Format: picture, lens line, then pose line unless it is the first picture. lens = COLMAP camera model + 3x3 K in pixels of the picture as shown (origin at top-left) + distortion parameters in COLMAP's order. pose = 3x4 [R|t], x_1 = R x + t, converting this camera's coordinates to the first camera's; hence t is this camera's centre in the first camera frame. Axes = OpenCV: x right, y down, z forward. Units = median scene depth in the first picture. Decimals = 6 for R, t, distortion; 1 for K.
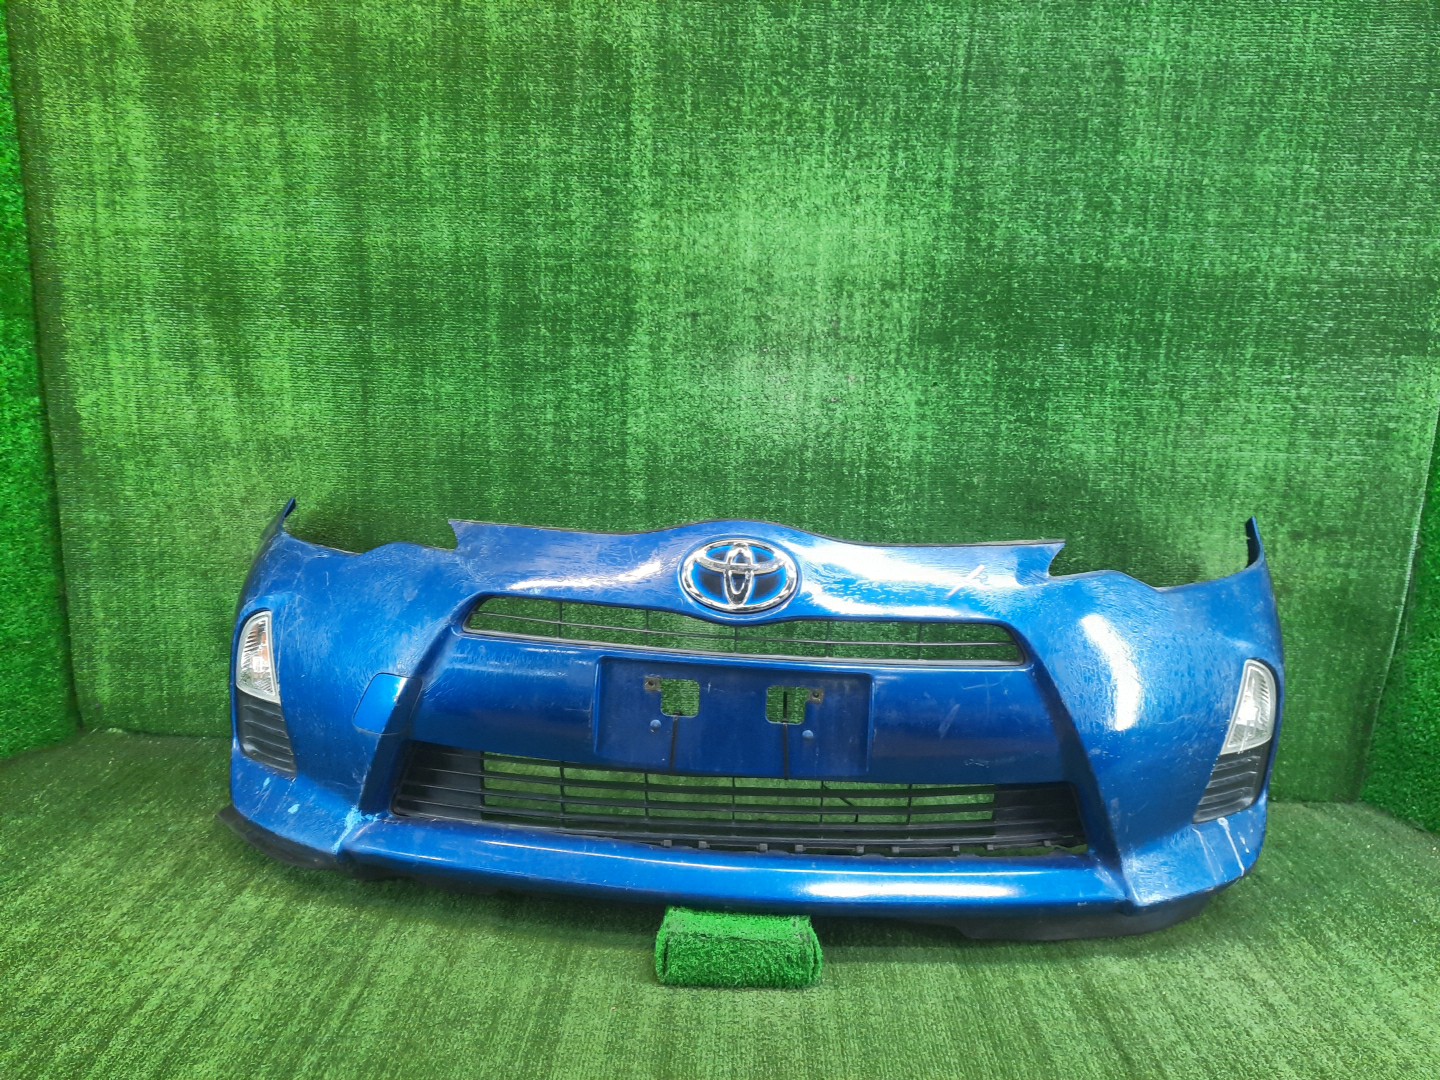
lens RADIAL K [[1029.7, 0, 712.7], [0, 1029.7, 532.9], [0, 0, 1]] dist [0.051303, -0.073494]
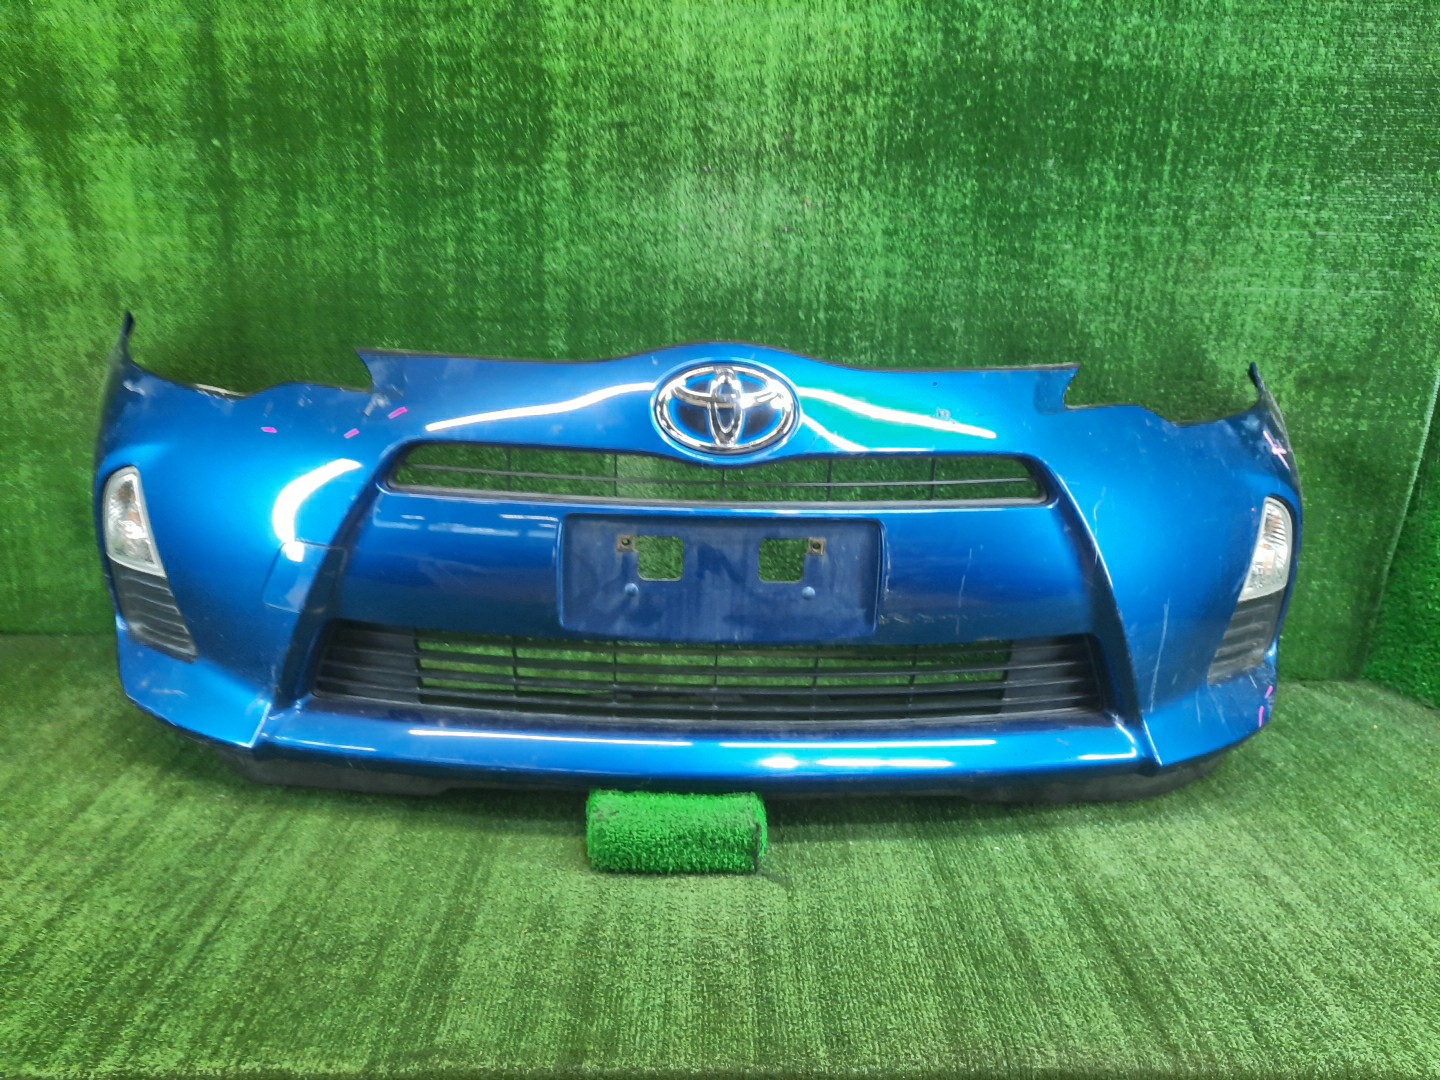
lens RADIAL K [[1050.2, 0, 720.0], [0, 1050.2, 540.0], [0, 0, 1]] dist [-0.018788, 0.024917]
pose [[0.998699, -0.014843, 0.048791, 0.017230], [0.009848, 0.994831, 0.101063, 0.040016], [-0.050039, -0.100451, 0.993683, 0.126360]]
